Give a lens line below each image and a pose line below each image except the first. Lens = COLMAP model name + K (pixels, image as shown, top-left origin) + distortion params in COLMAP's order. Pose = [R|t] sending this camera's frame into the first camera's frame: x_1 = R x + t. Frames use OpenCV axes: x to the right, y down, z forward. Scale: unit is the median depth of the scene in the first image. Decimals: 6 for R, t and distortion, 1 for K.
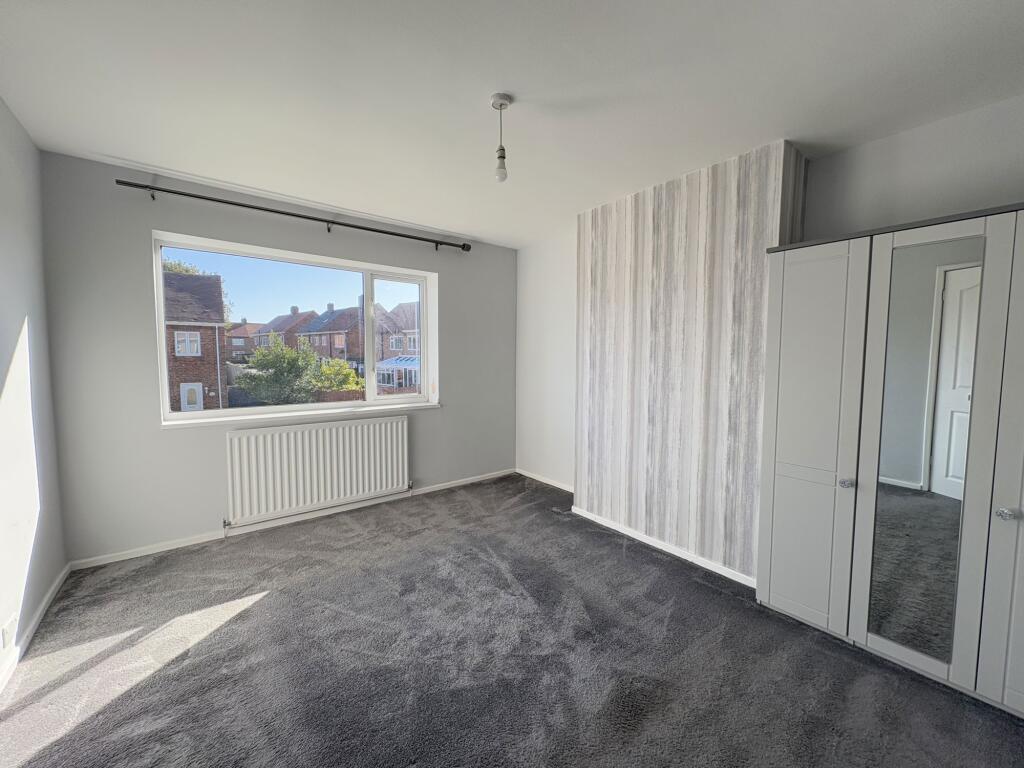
lens RADIAL K [[409.1, 0, 512.0], [0, 409.1, 384.0], [0, 0, 1]] dist [-0.000459, 0.000234]
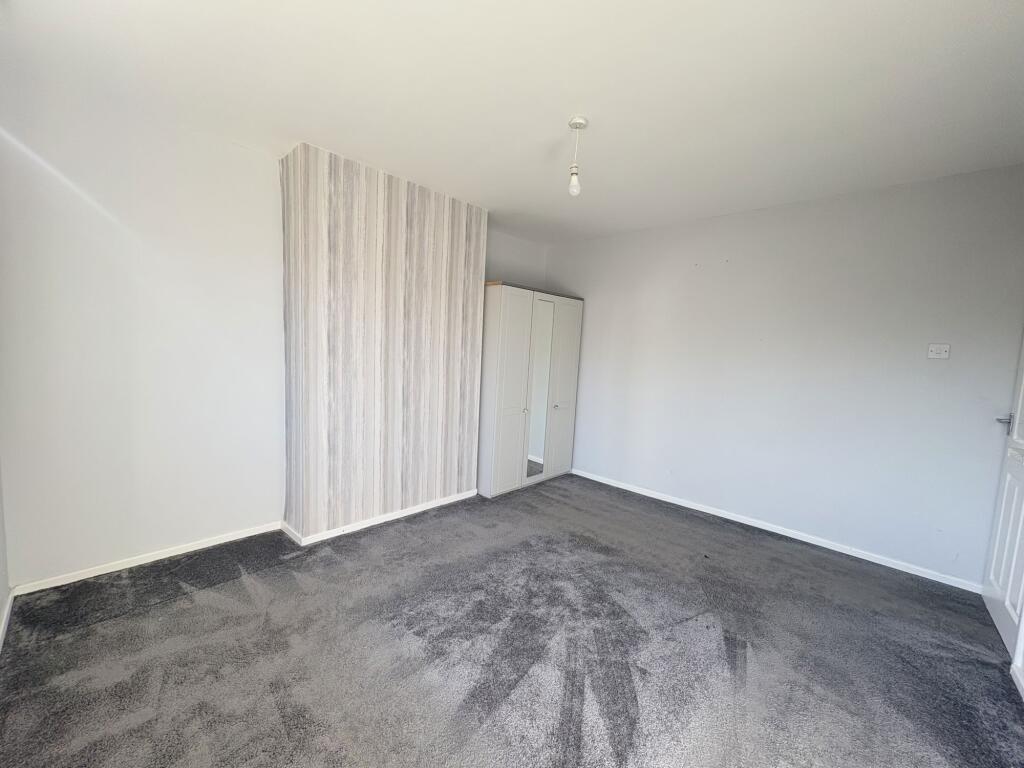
lens RADIAL K [[409.1, 0, 512.0], [0, 409.1, 384.0], [0, 0, 1]] dist [-0.000459, 0.000234]
pose [[-0.140758, -0.098845, 0.985097, -0.718392], [0.020941, 0.994484, 0.102779, -0.061387], [-0.989823, 0.035096, -0.137911, 0.831875]]
